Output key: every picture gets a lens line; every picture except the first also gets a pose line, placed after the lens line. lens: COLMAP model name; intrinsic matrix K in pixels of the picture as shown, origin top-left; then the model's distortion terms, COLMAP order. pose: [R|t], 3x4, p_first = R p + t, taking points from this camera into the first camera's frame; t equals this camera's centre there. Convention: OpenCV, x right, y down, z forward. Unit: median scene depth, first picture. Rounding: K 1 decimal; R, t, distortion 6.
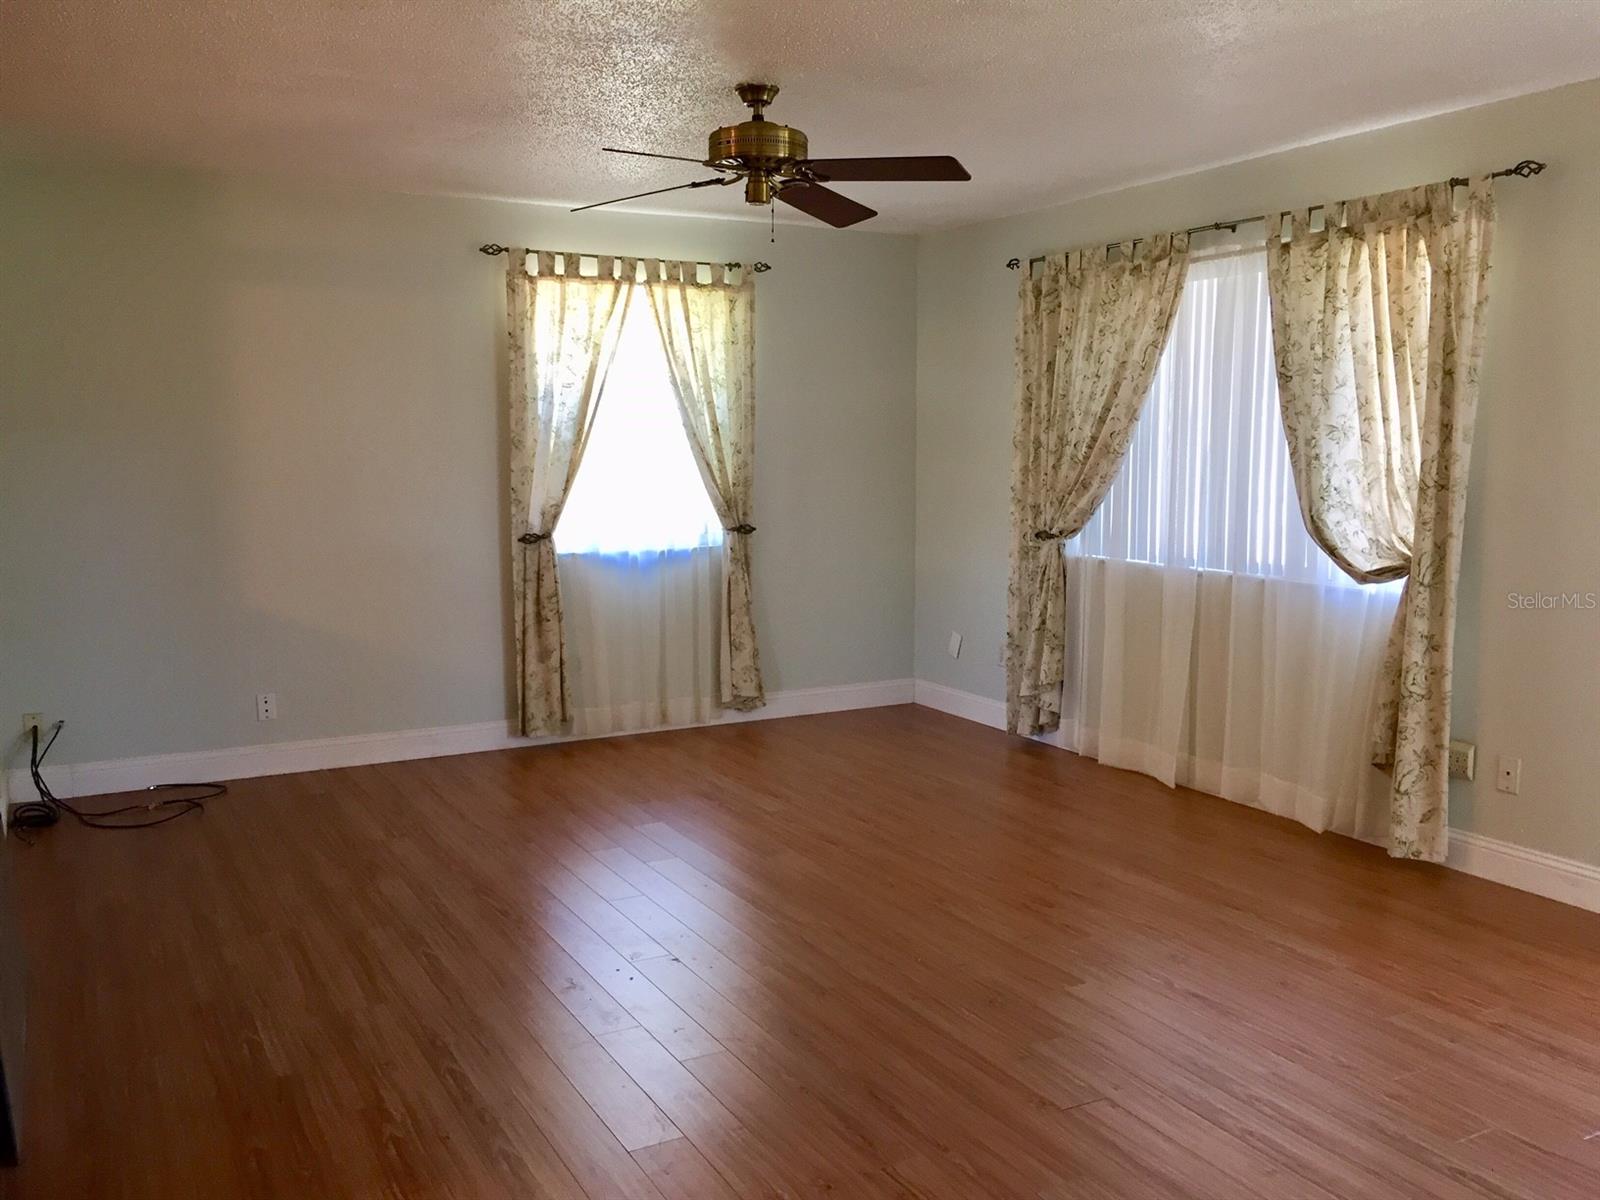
lens RADIAL K [[1363.6, 0, 796.4], [0, 1363.6, 600.8], [0, 0, 1]] dist [0.013757, -0.000081]
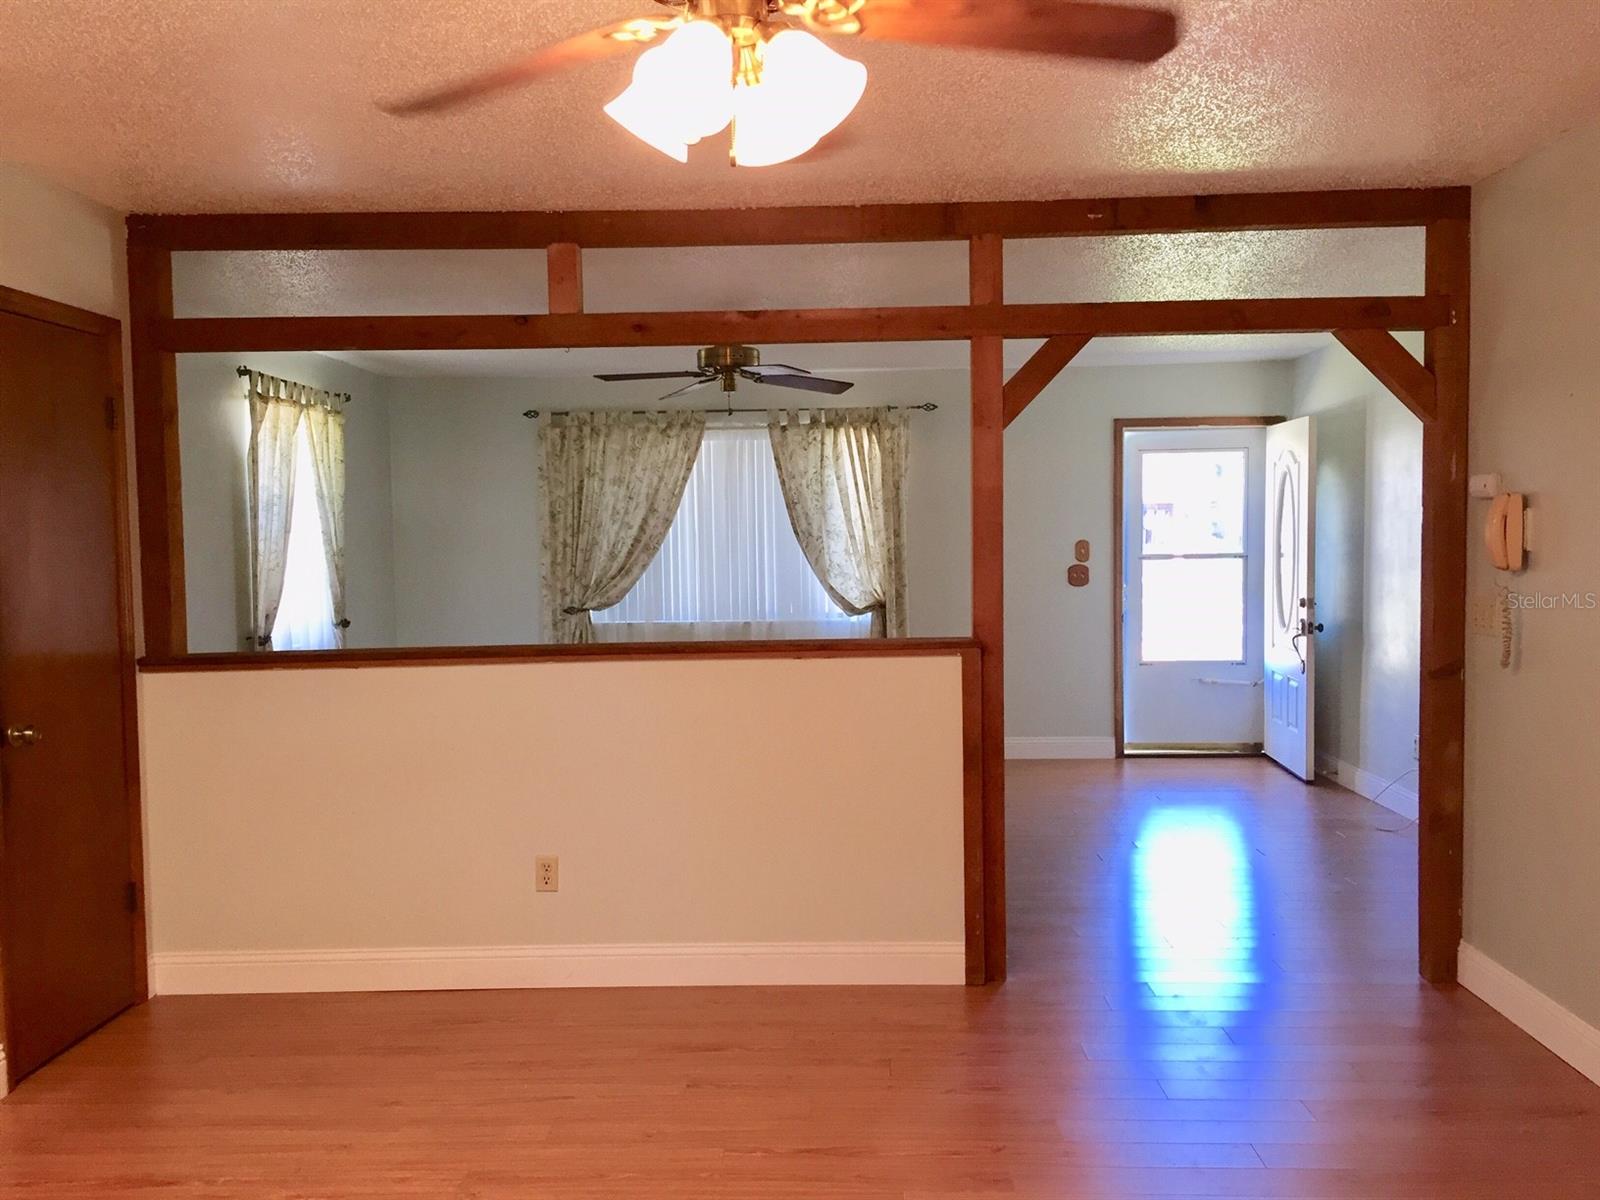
lens RADIAL K [[1363.6, 0, 801.3], [0, 1363.6, 601.1], [0, 0, 1]] dist [0.013757, -0.000081]
pose [[0.502657, -0.051106, 0.862974, -1.053738], [0.115218, 0.993306, -0.008287, -0.022012], [-0.856773, 0.103596, 0.505180, 0.118241]]
